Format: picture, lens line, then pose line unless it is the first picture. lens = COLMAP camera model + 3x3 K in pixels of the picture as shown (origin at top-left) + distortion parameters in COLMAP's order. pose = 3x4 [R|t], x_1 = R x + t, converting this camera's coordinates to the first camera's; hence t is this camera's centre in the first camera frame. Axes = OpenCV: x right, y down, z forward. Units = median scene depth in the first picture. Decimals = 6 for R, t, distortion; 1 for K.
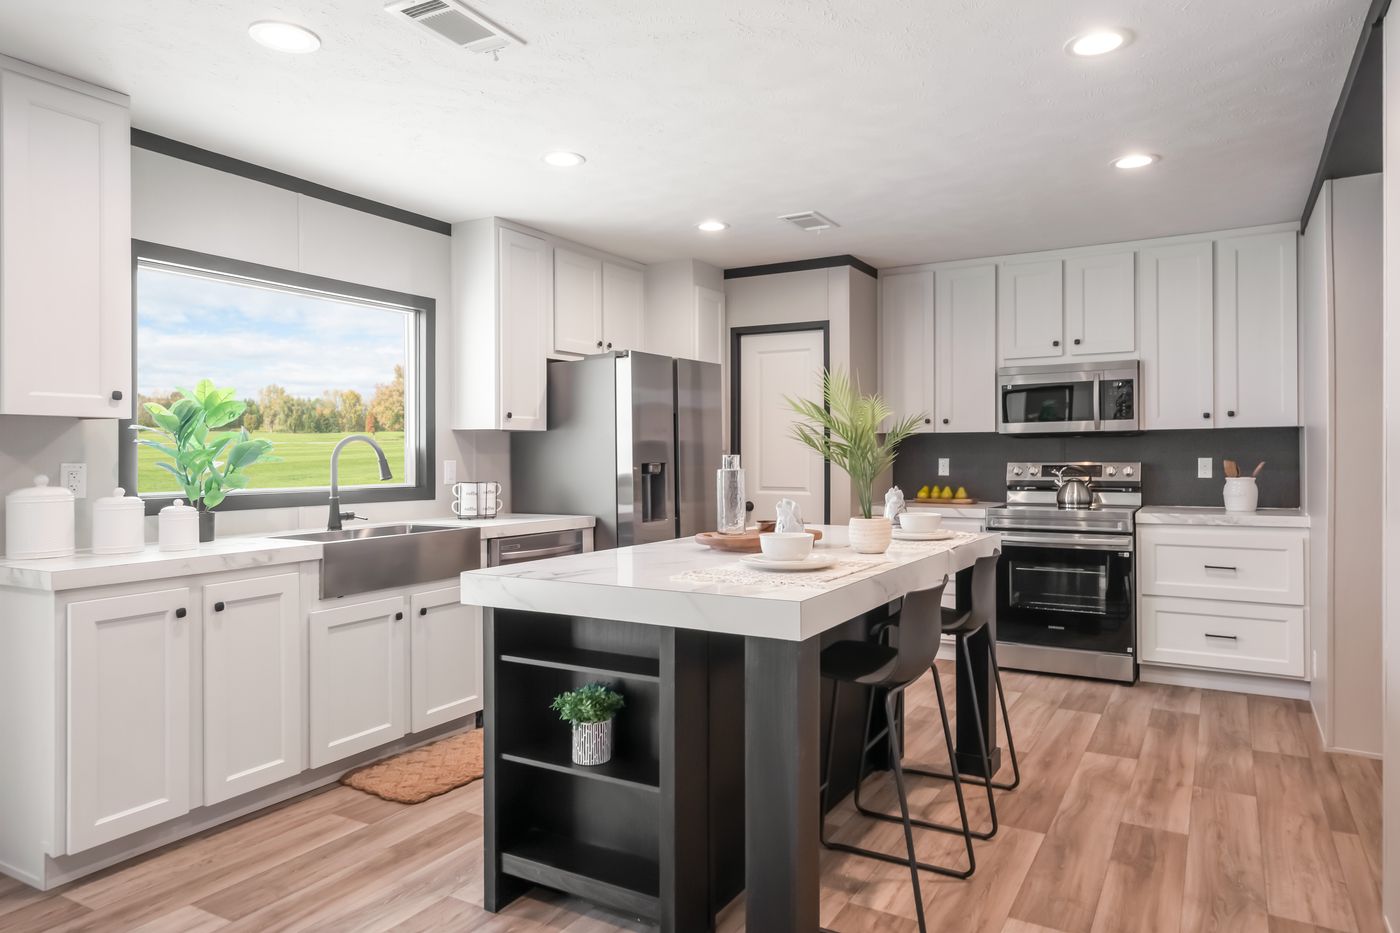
lens RADIAL K [[864.8, 0, 708.8], [0, 864.8, 463.1], [0, 0, 1]] dist [0.007062, -0.000196]
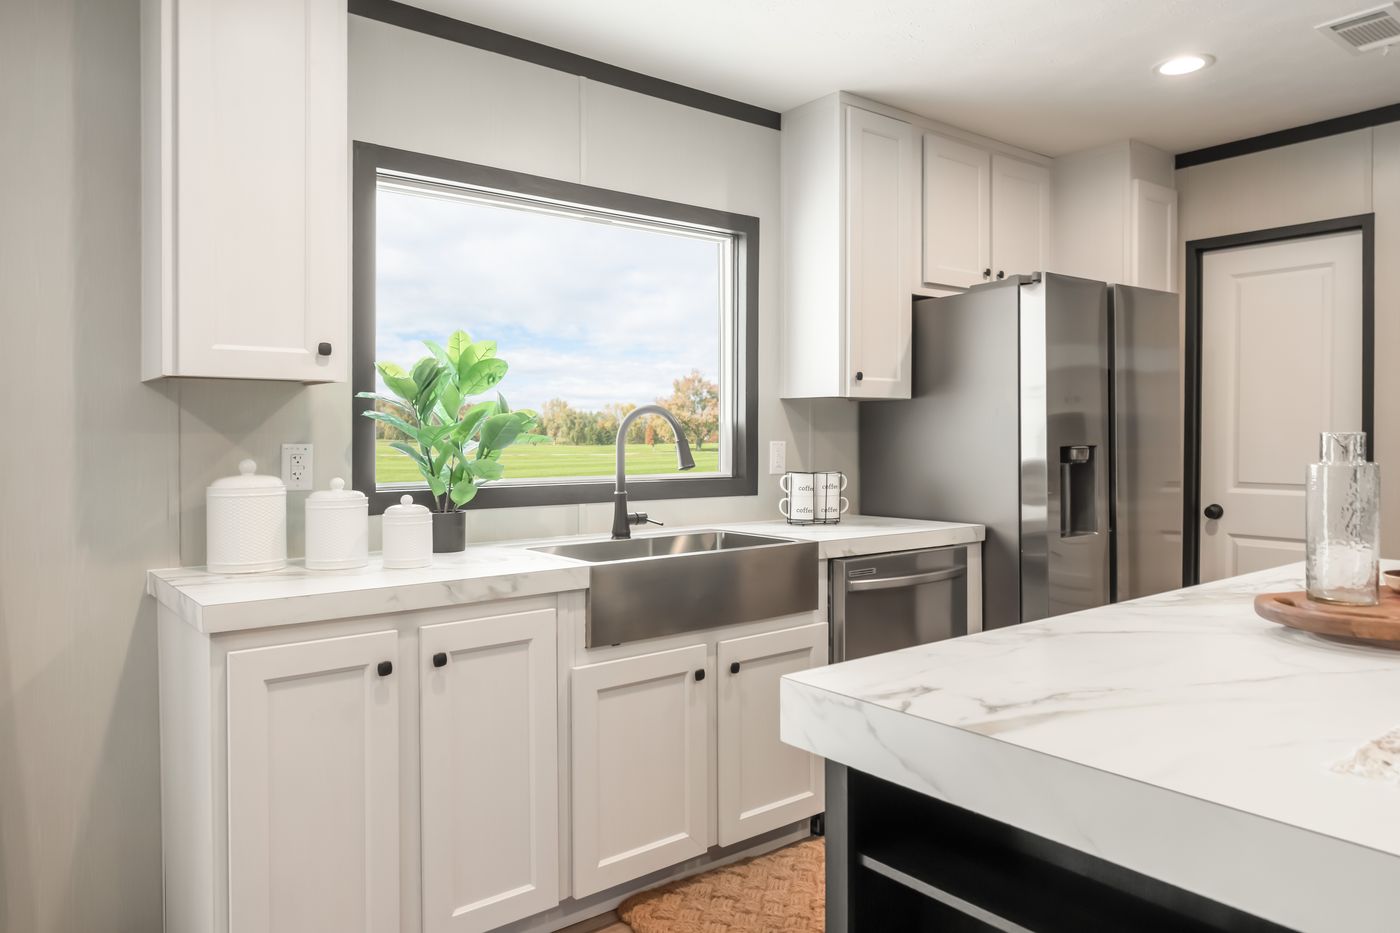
lens RADIAL K [[930.2, 0, 708.2], [0, 930.2, 448.6], [0, 0, 1]] dist [-0.001417, 0.001903]
pose [[0.931015, 0.005872, -0.364933, -0.068112], [-0.003560, 0.999969, 0.007008, -0.001960], [0.364963, -0.005225, 0.931007, 0.250956]]
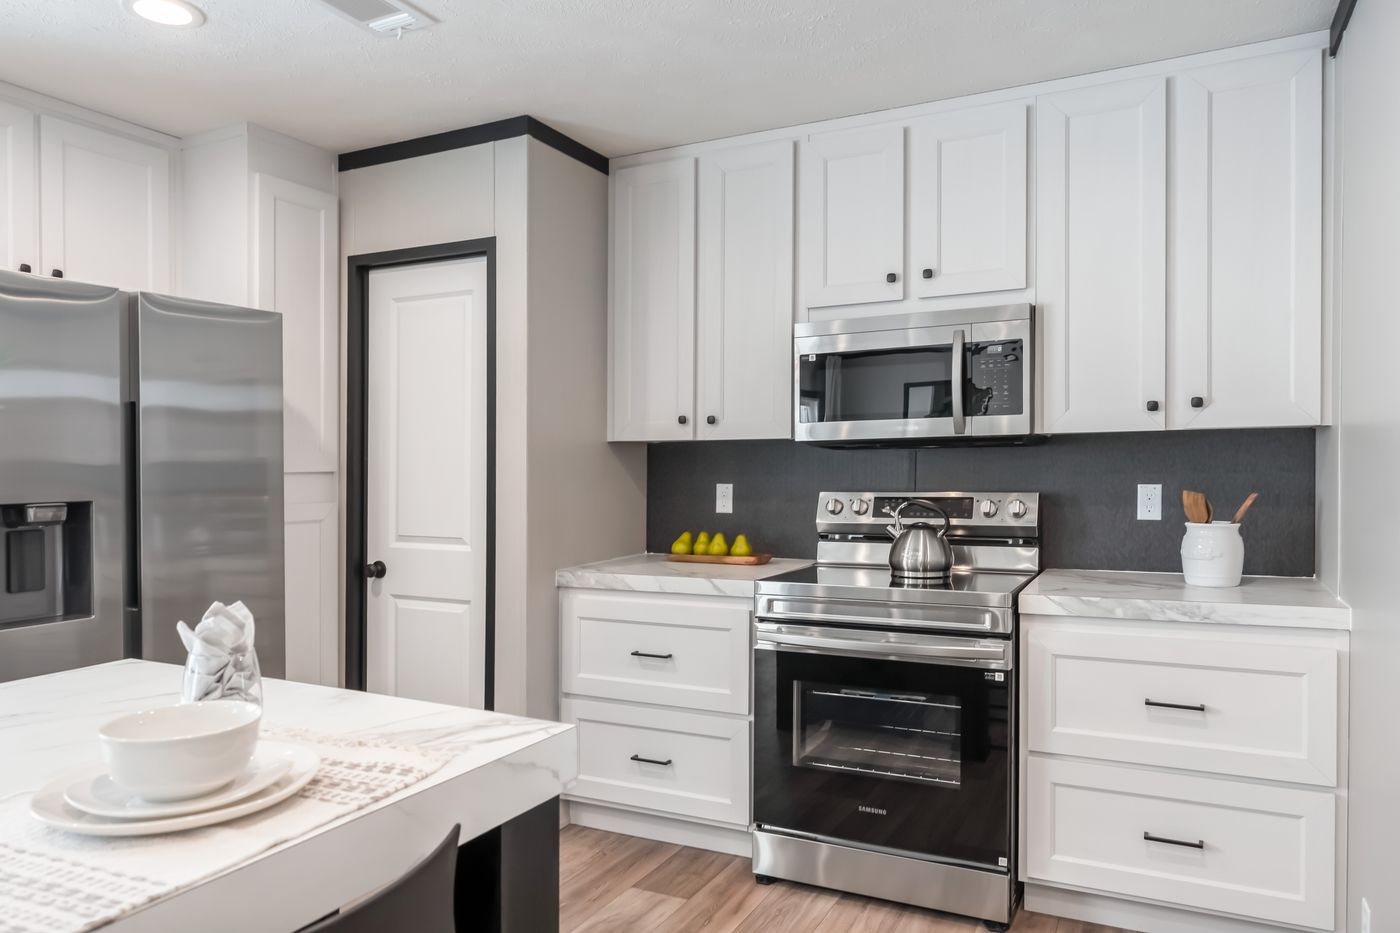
lens RADIAL K [[913.9, 0, 700.4], [0, 913.9, 505.0], [0, 0, 1]] dist [-0.006217, -0.002082]
pose [[0.998244, -0.006000, 0.058939, 0.273698], [0.004181, 0.999513, 0.030936, -0.013285], [-0.059096, -0.030635, 0.997782, 0.473176]]
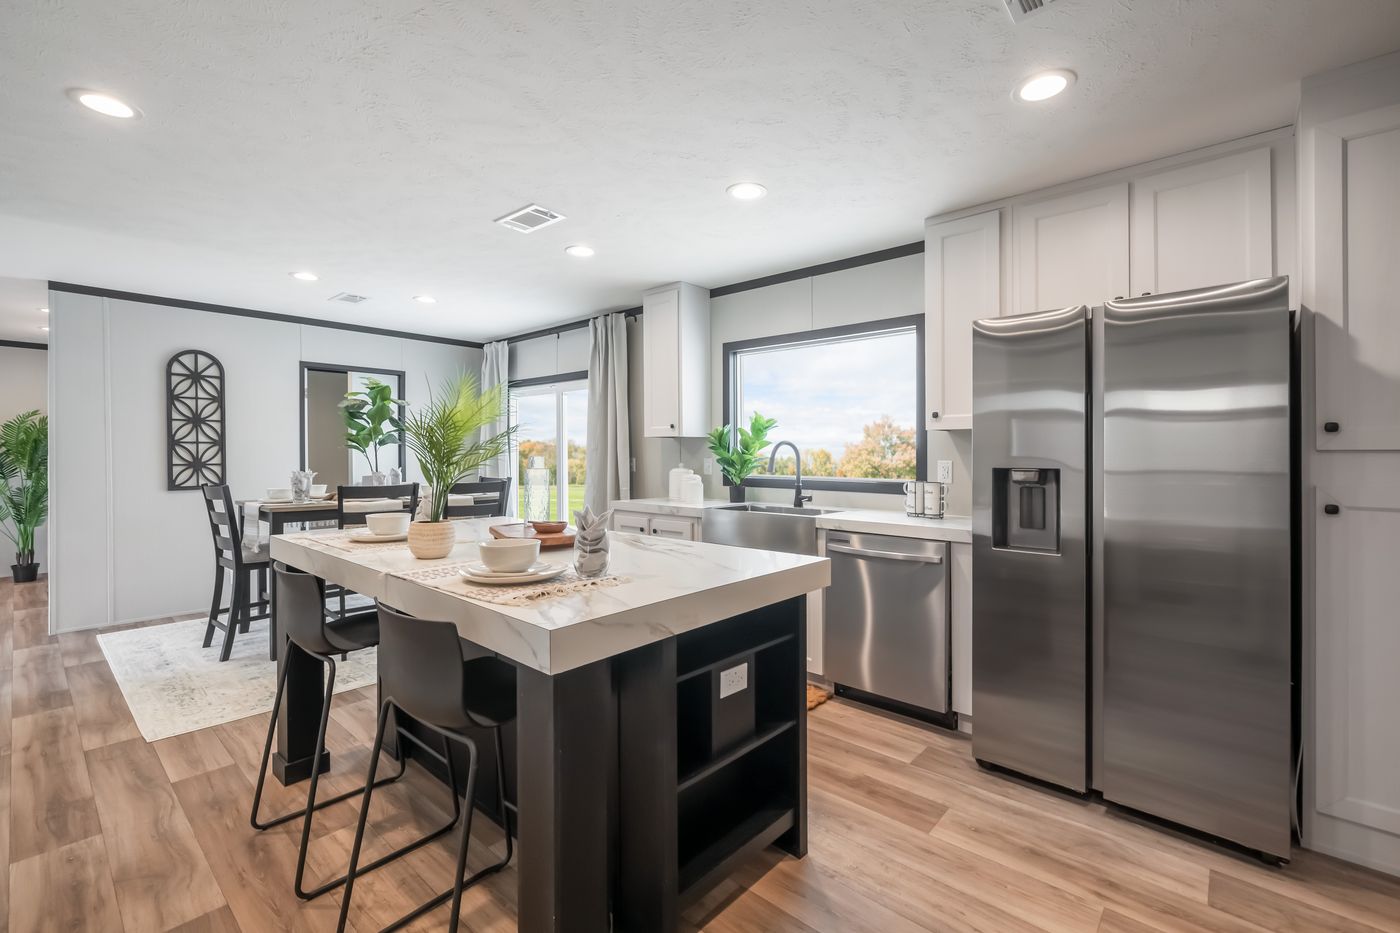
lens RADIAL K [[627.0, 0, 705.8], [0, 627.0, 432.0], [0, 0, 1]] dist [-0.000270, -0.000157]
pose [[-0.197780, -0.034337, -0.979645, 0.495506], [-0.011537, 0.999399, -0.032701, -0.008970], [0.980179, 0.004834, -0.198057, 0.854692]]
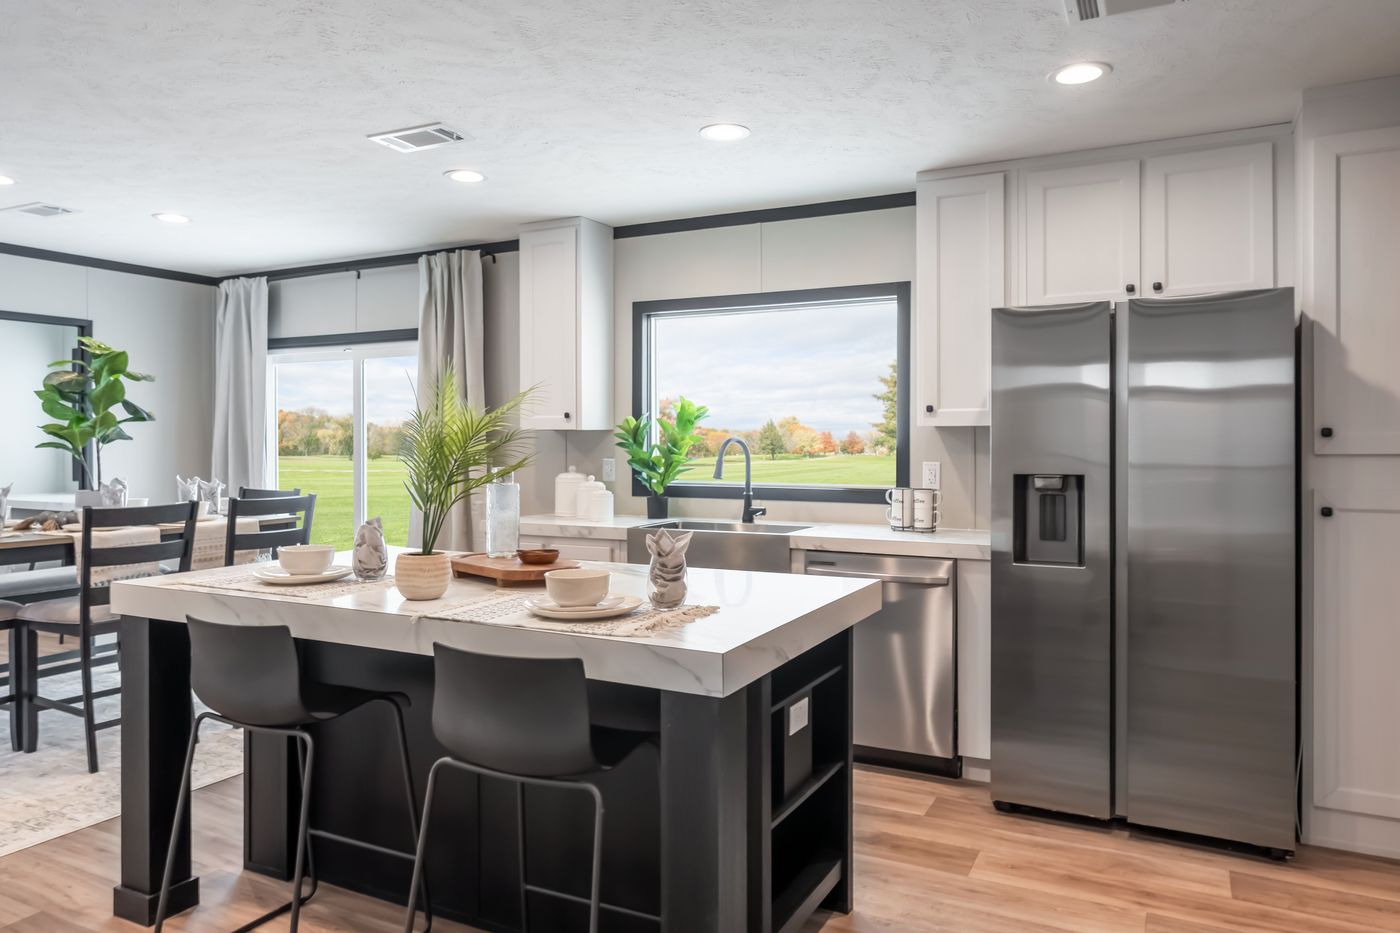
lens RADIAL K [[981.3, 0, 714.5], [0, 981.3, 402.9], [0, 0, 1]] dist [0.002614, -0.001972]
pose [[0.055367, -0.034888, -0.997856, 0.659700], [-0.008324, 0.999339, -0.035401, -0.024896], [0.998431, 0.010266, 0.055040, 0.719436]]
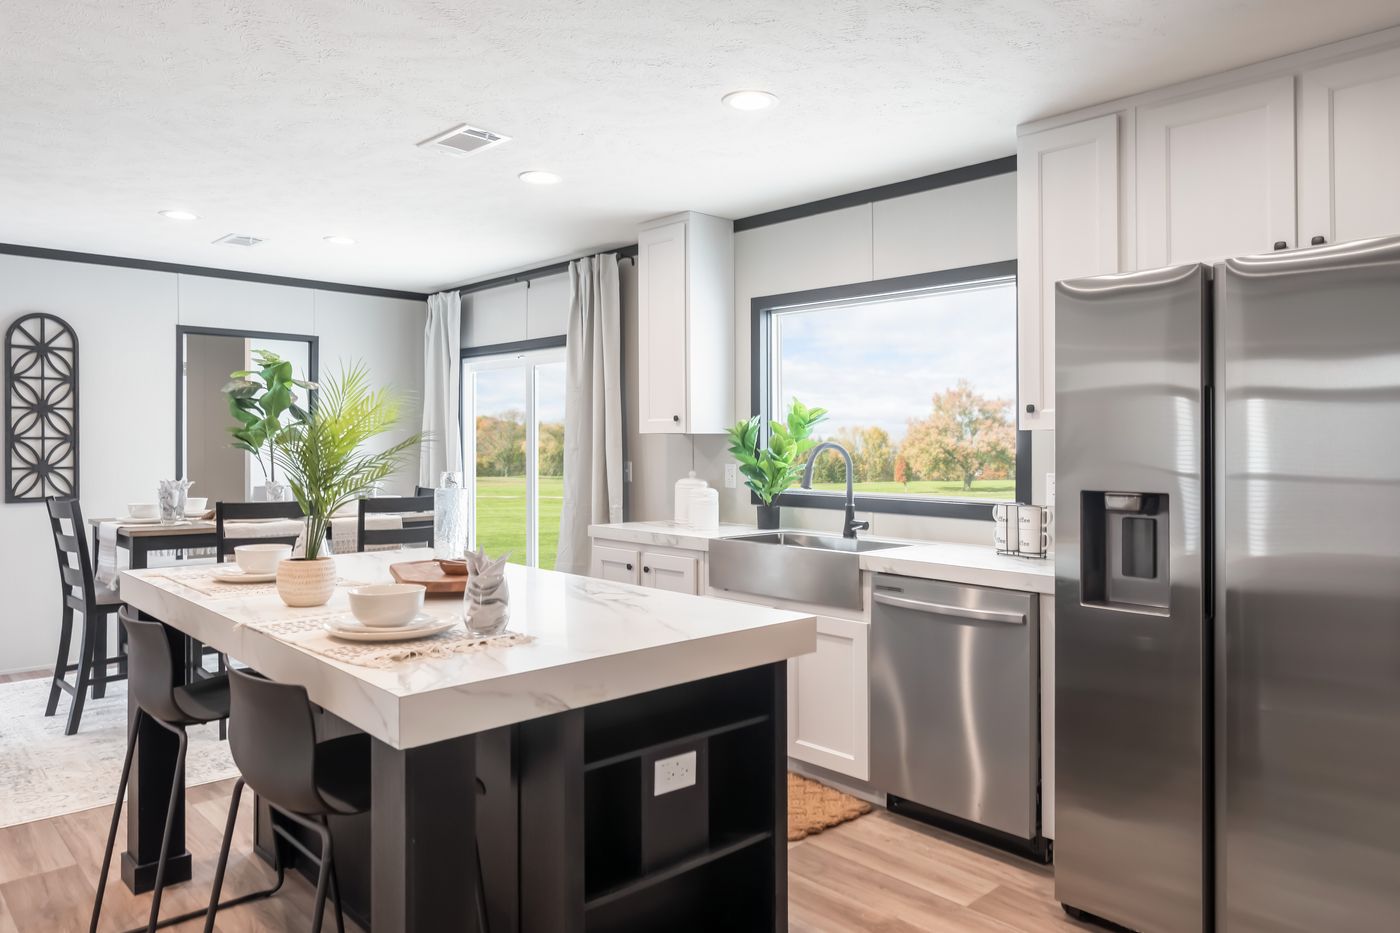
lens RADIAL K [[973.5, 0, 701.4], [0, 973.5, 395.4], [0, 0, 1]] dist [-0.002699, -0.000107]
pose [[-0.288418, -0.046854, -0.956358, 0.552229], [-0.014020, 0.998902, -0.044710, -0.026604], [0.957402, 0.000512, -0.288758, 0.938597]]
